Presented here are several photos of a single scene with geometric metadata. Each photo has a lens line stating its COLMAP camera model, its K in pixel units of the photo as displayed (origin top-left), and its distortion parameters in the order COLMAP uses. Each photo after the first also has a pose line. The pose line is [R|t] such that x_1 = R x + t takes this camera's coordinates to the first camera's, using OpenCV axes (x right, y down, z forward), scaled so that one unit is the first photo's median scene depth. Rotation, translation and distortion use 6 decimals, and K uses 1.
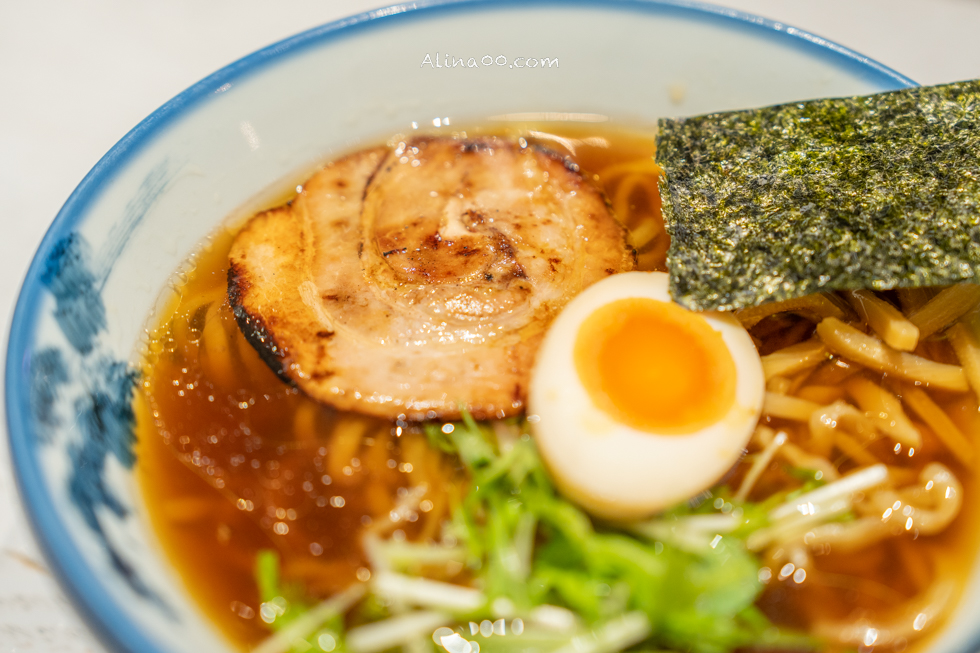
lens RADIAL K [[1709.3, 0, 488.9], [0, 1709.3, 321.0], [0, 0, 1]] dist [0.097327, 0.000000]
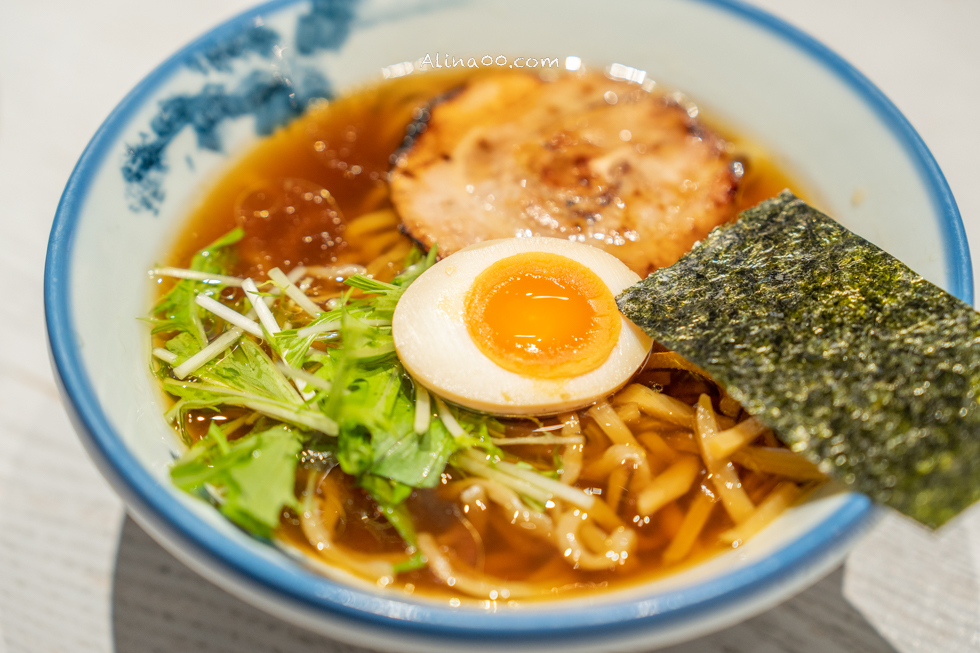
lens RADIAL K [[1709.3, 0, 489.7], [0, 1709.3, 326.3], [0, 0, 1]] dist [0.097327, 0.000000]
pose [[0.573383, 0.604481, -0.553023, 0.709259], [-0.592214, 0.772236, 0.230074, -0.209377], [0.566140, 0.195588, 0.800769, 0.048747]]
